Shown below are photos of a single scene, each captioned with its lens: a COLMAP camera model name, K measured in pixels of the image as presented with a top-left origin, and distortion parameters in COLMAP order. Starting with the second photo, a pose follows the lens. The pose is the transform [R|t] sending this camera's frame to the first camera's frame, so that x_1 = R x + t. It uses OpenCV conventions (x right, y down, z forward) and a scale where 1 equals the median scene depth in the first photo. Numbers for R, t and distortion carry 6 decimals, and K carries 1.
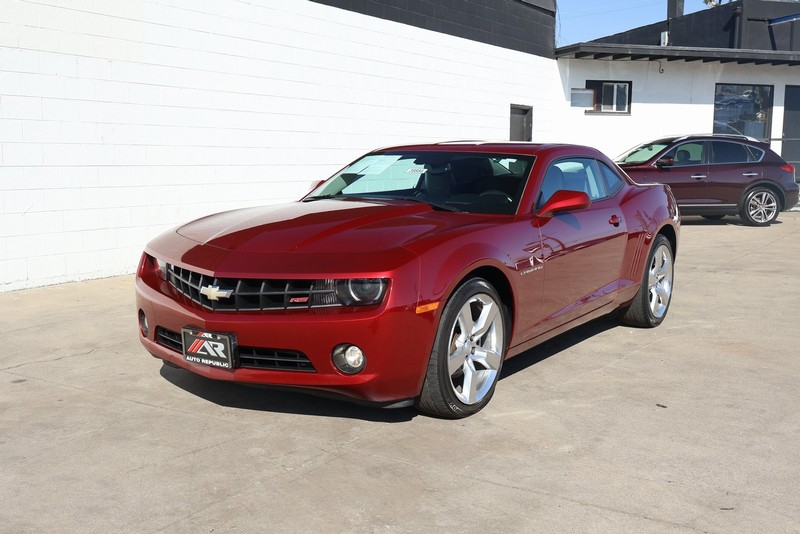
lens RADIAL K [[958.2, 0, 399.9], [0, 958.2, 263.9], [0, 0, 1]] dist [0.030259, 0.000000]
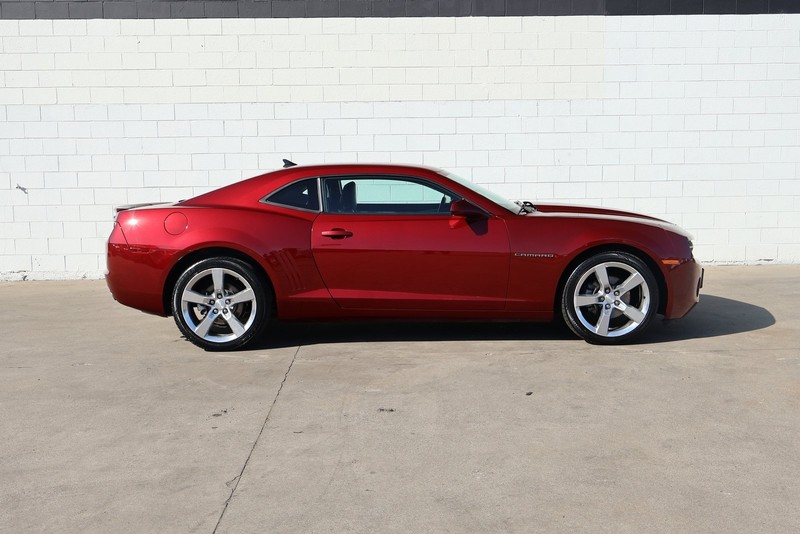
lens RADIAL K [[902.2, 0, 396.6], [0, 902.2, 265.4], [0, 0, 1]] dist [0.020115, 0.000000]
pose [[0.513545, 0.077953, -0.854514, 0.319152], [-0.084355, 0.995627, 0.040131, -0.009530], [0.853906, 0.051474, 0.517875, 0.090121]]
